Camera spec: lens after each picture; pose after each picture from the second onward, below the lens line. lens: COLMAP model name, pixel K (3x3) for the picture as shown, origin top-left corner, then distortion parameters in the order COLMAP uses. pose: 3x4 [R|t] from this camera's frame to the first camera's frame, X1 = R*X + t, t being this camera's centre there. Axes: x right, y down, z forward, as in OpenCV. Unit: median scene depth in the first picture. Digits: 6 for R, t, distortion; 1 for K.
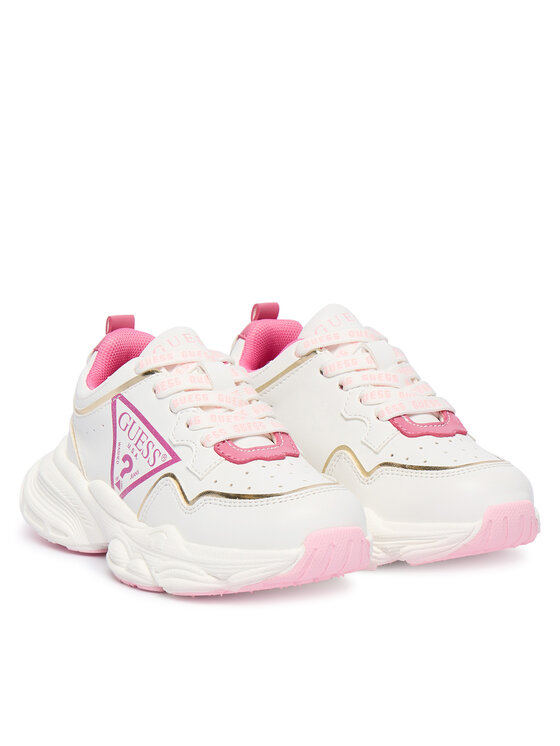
lens RADIAL K [[2186.6, 0, 280.7], [0, 2186.6, 374.0], [0, 0, 1]] dist [0.126112, 0.000000]
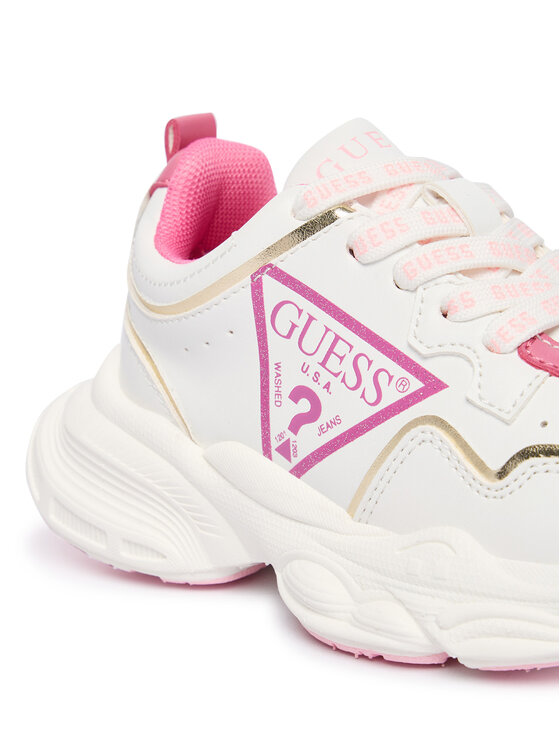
lens RADIAL K [[1977.5, 0, 279.4], [0, 1977.5, 371.8], [0, 0, 1]] dist [-0.022458, 0.000000]
pose [[0.972692, -0.119209, 0.199147, -0.163283], [0.104898, 0.991182, 0.080967, -0.002620], [-0.207043, -0.057866, 0.976619, 0.572352]]
